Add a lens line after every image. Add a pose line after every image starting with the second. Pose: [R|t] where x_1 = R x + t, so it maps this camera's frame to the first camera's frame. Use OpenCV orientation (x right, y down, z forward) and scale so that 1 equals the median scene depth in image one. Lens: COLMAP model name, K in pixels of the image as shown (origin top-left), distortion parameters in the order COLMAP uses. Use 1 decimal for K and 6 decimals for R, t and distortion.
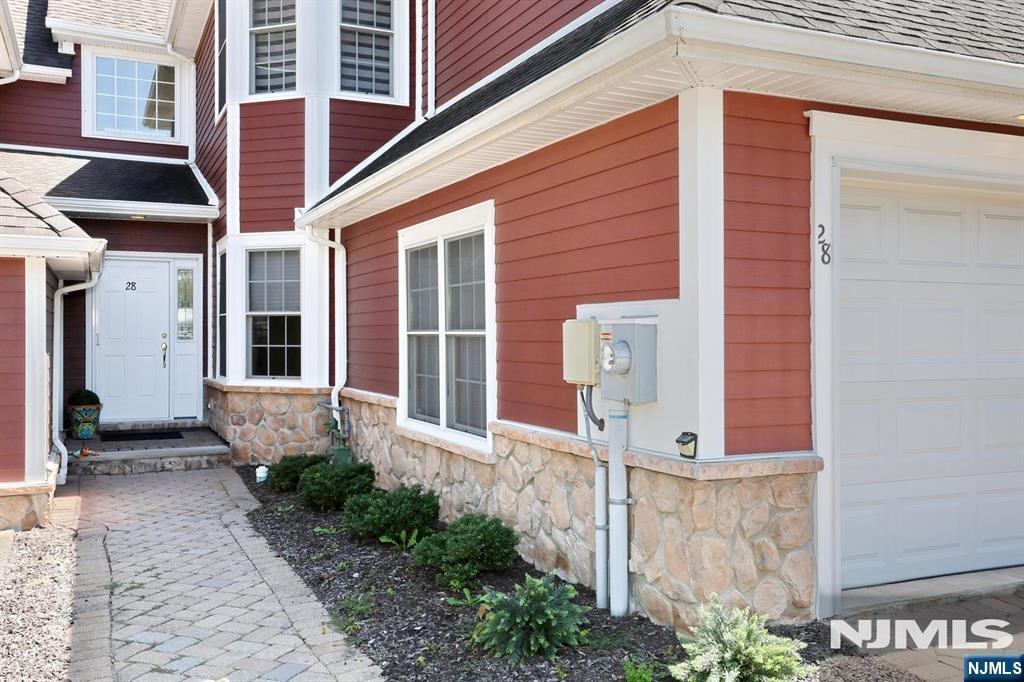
lens RADIAL K [[942.3, 0, 521.8], [0, 942.3, 311.0], [0, 0, 1]] dist [0.011516, 0.016641]
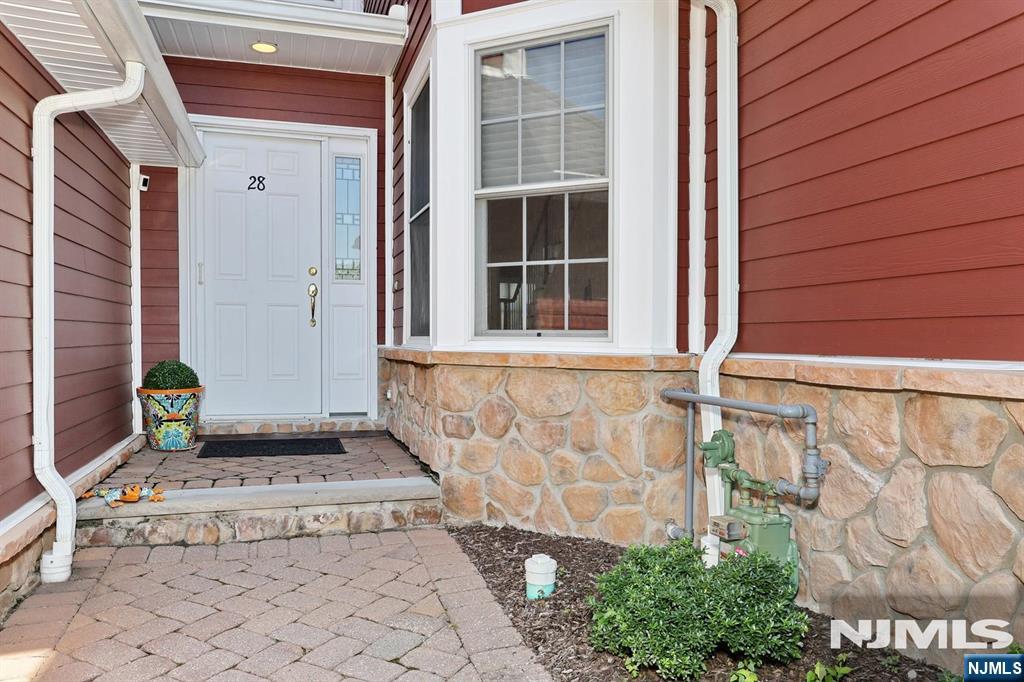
lens RADIAL K [[752.8, 0, 513.2], [0, 752.8, 343.2], [0, 0, 1]] dist [-0.006498, -0.001037]
pose [[0.991584, 0.006069, -0.129319, -0.228568], [-0.002164, 0.999538, 0.030312, 0.064476], [0.129443, -0.029777, 0.991140, 0.646657]]
